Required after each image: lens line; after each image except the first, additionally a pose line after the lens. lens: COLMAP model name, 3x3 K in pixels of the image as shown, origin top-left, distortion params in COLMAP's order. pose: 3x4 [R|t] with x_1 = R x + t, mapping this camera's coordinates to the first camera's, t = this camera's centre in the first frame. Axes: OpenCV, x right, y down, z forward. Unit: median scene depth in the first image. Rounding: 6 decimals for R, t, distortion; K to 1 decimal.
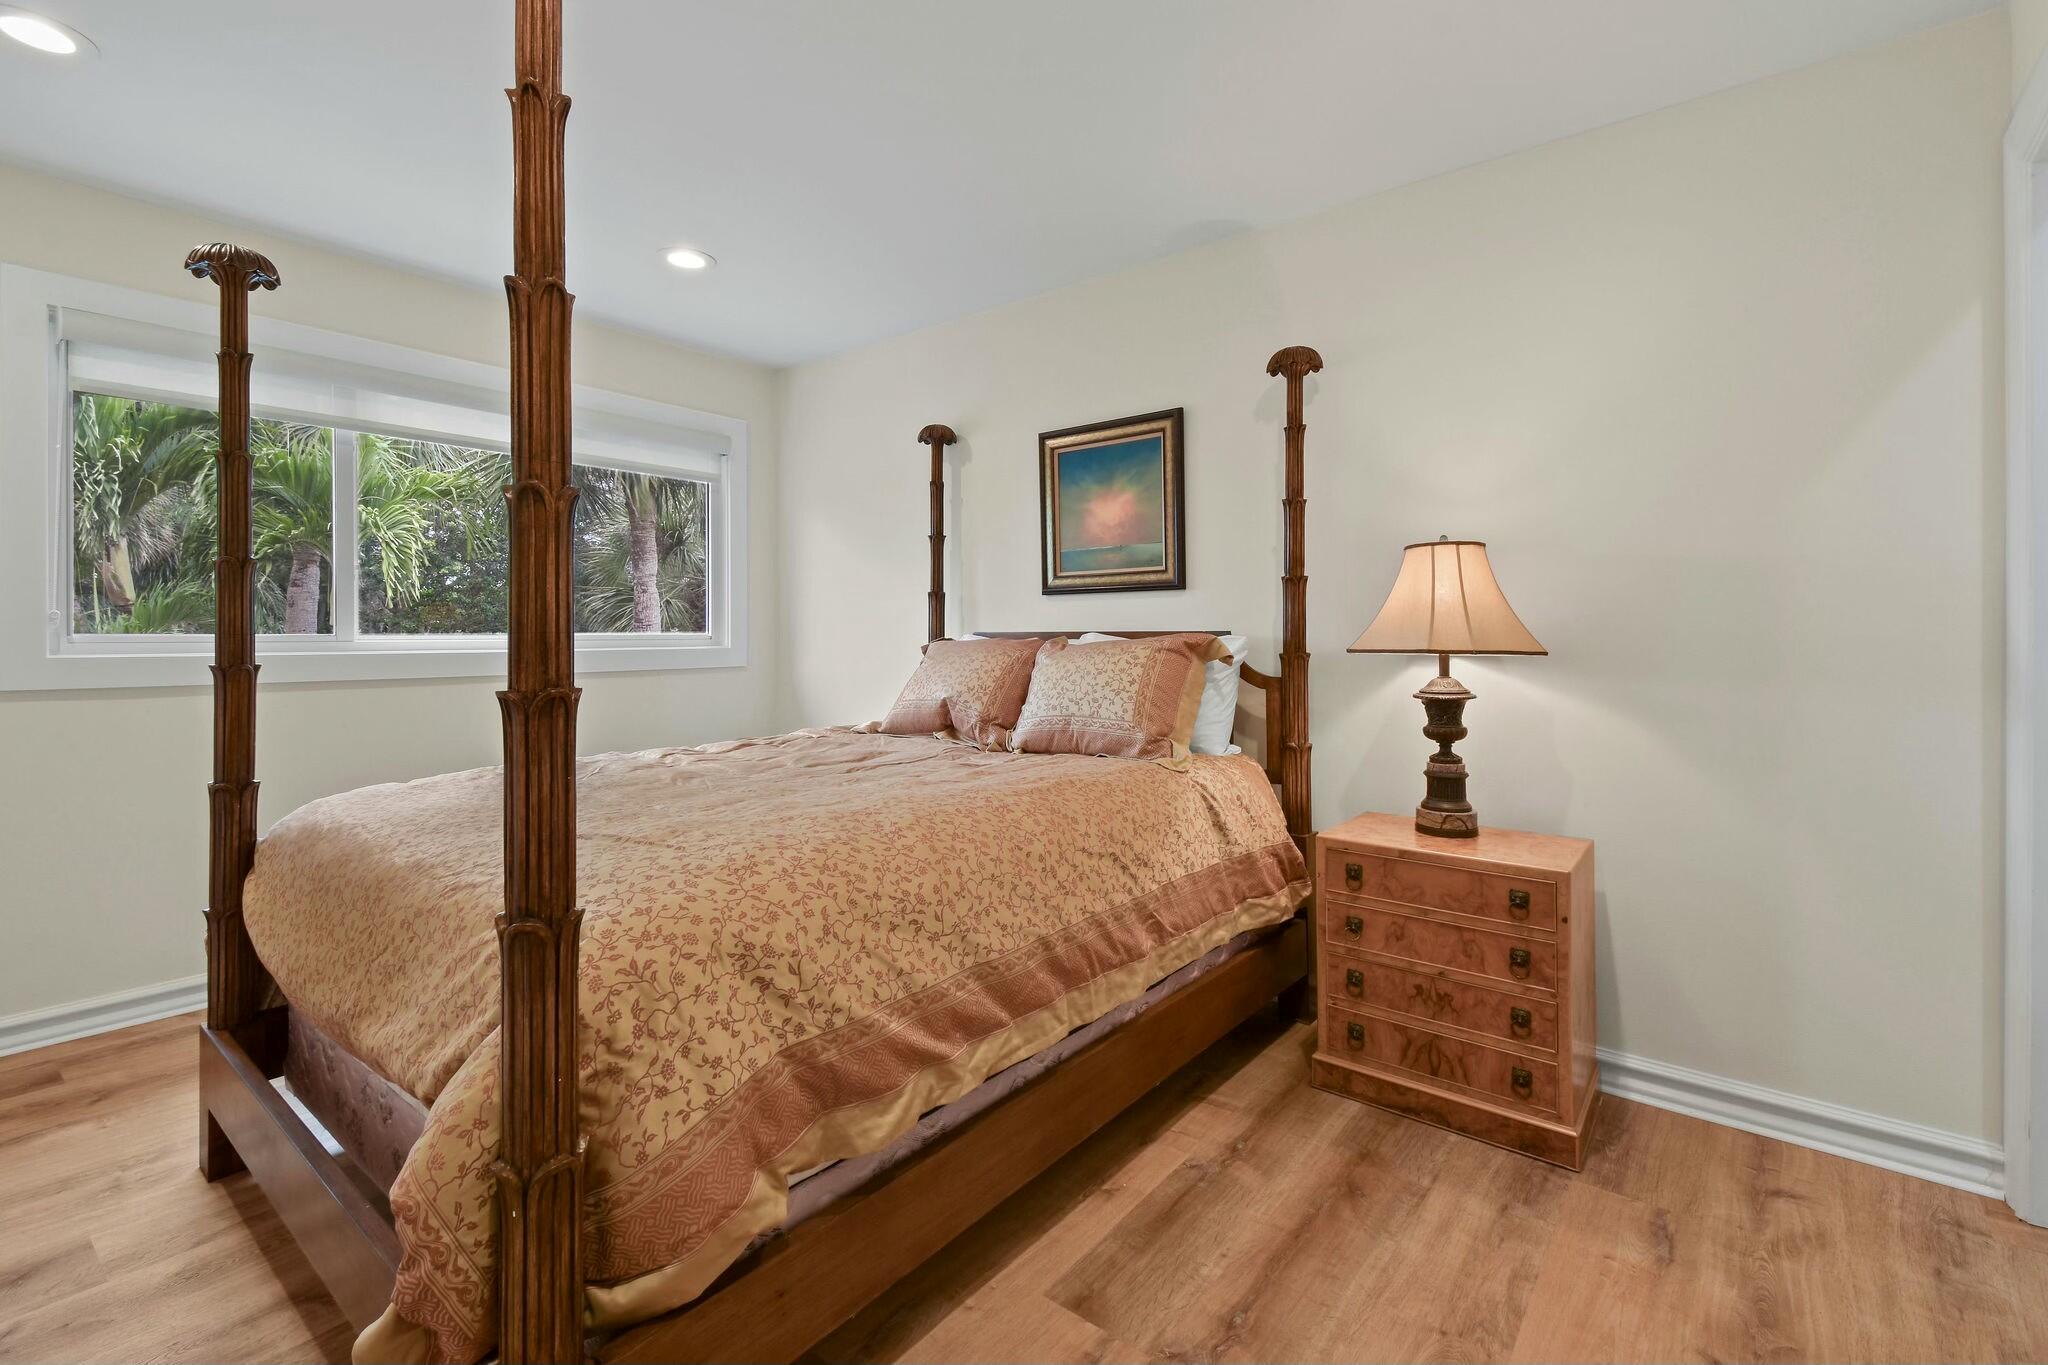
lens RADIAL K [[918.4, 0, 1023.8], [0, 918.4, 650.0], [0, 0, 1]] dist [0.026689, -0.019511]
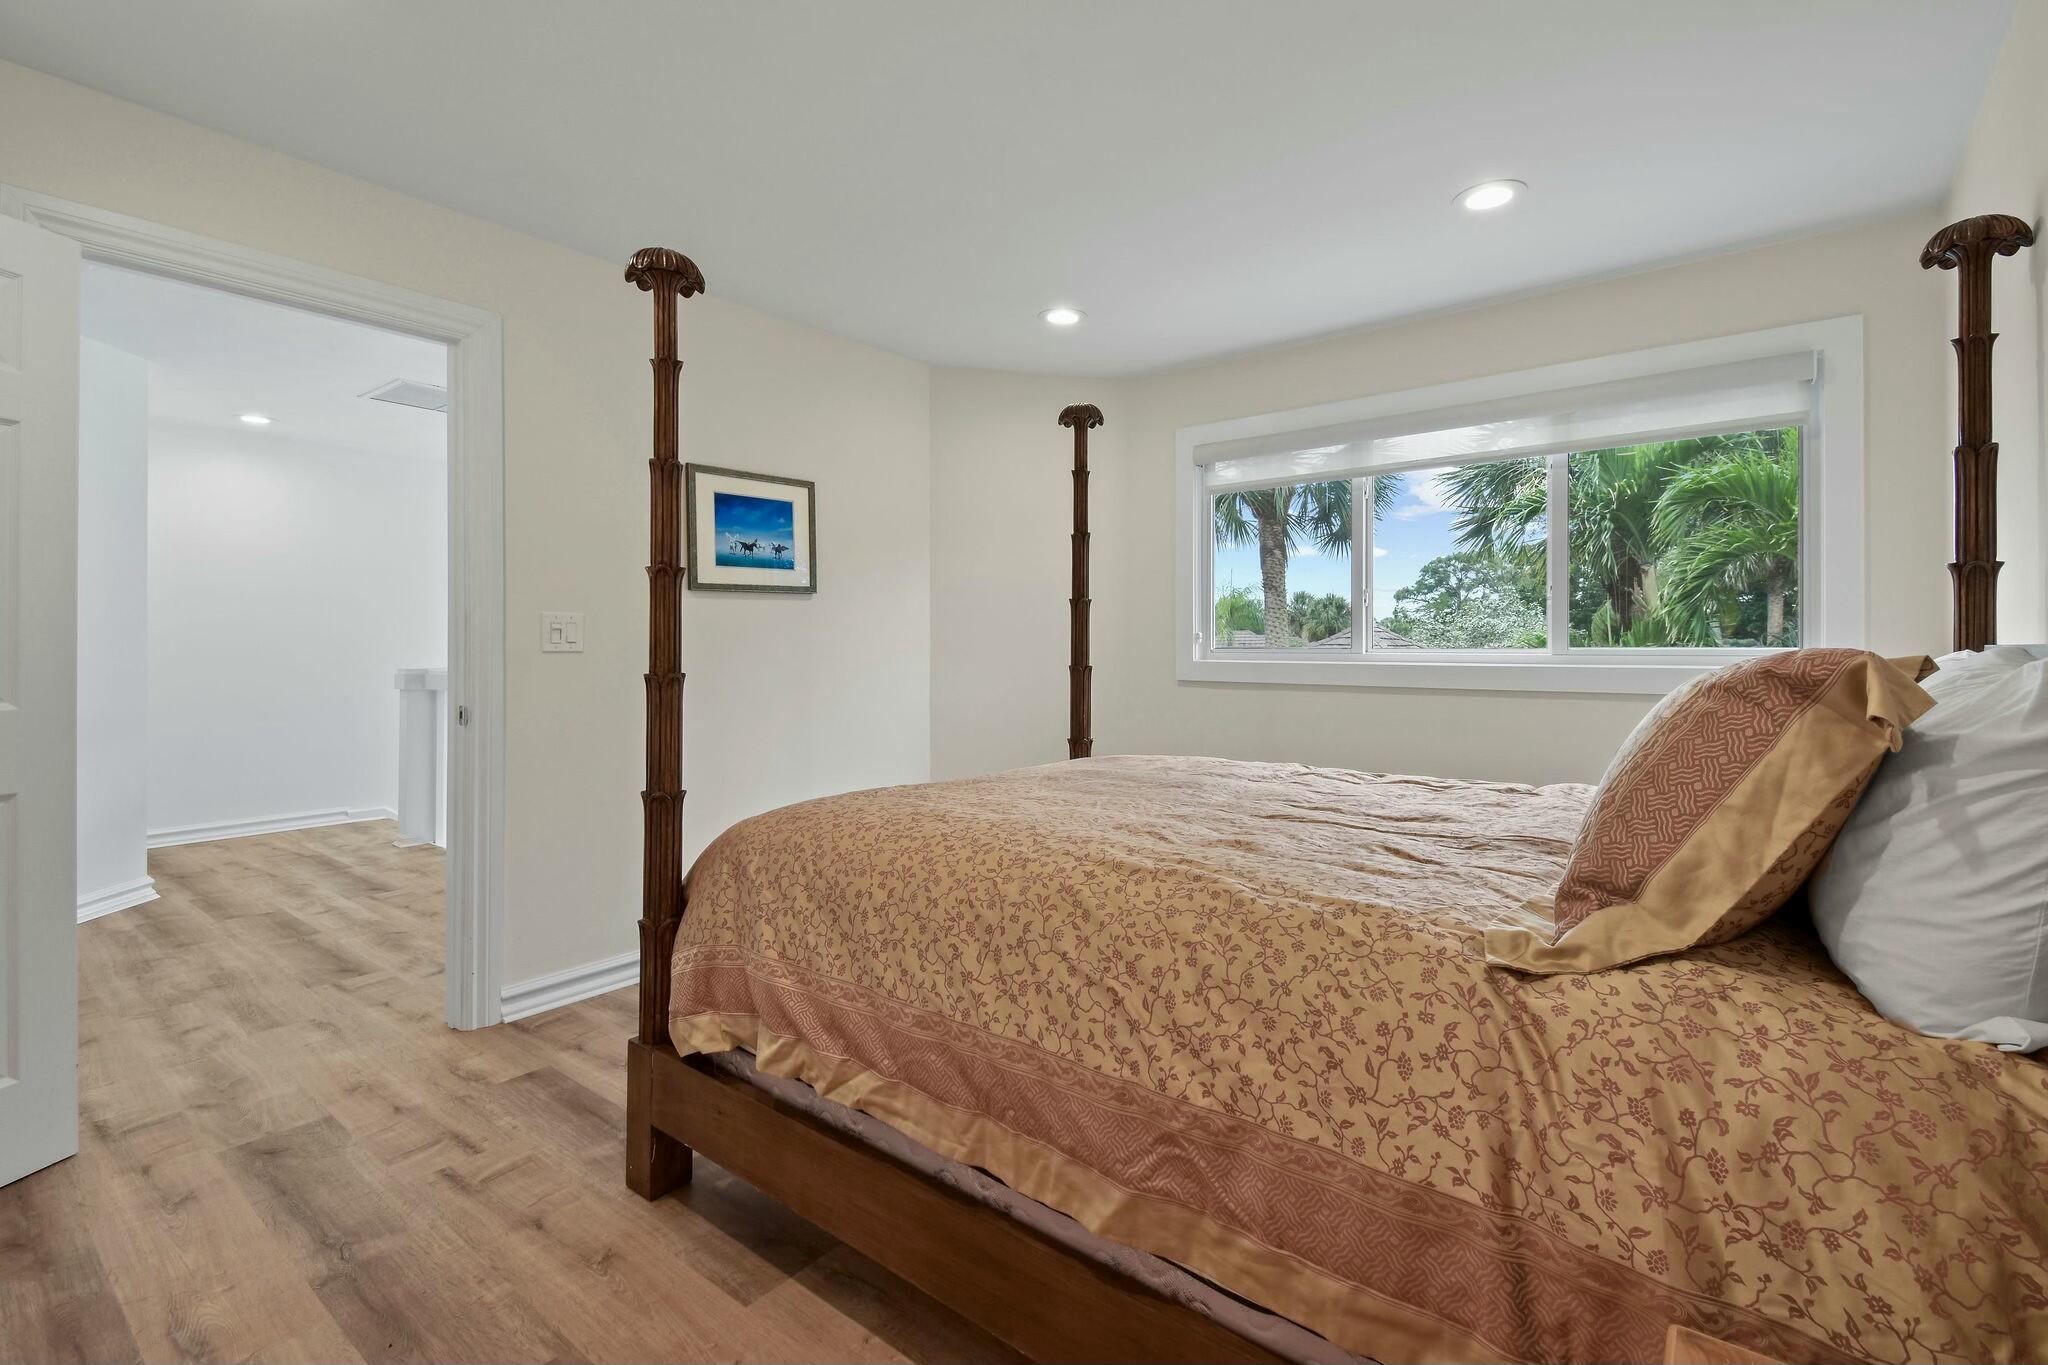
lens RADIAL K [[918.4, 0, 1023.8], [0, 918.4, 650.0], [0, 0, 1]] dist [0.026689, -0.019511]
pose [[-0.016347, -0.002335, -0.999864, 0.824564], [-0.018082, 0.999834, -0.002039, -0.013033], [0.999703, 0.018046, -0.016386, 1.057642]]
